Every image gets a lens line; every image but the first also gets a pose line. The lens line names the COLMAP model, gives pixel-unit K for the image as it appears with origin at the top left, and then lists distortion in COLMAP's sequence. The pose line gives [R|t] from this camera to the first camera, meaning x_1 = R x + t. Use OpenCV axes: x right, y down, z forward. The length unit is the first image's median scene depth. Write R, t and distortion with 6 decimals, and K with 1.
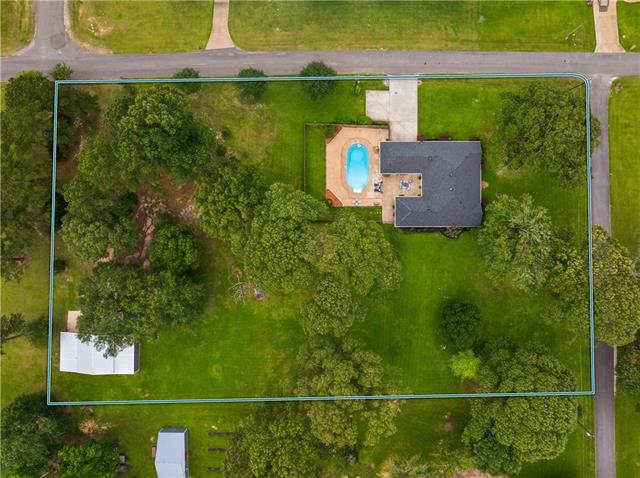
lens RADIAL K [[454.1, 0, 320.8], [0, 454.1, 239.1], [0, 0, 1]] dist [-0.014766, 0.006396]
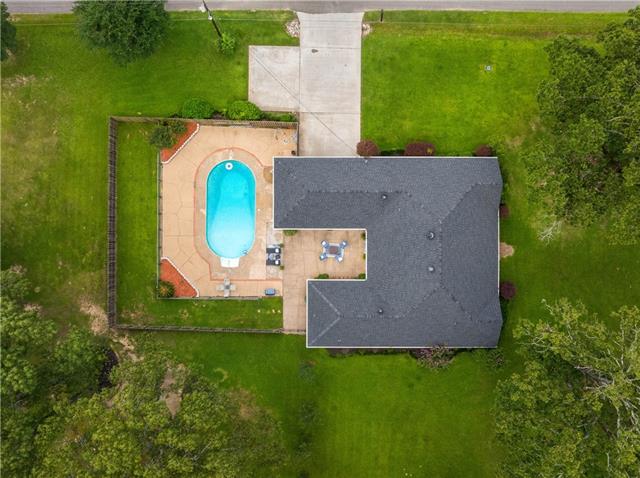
lens RADIAL K [[454.1, 0, 319.3], [0, 454.1, 239.2], [0, 0, 1]] dist [-0.014766, 0.006396]
pose [[0.999978, 0.003028, -0.005961, 0.174743], [-0.003017, 0.999994, 0.001859, -0.132416], [0.005966, -0.001841, 0.999981, 0.540099]]
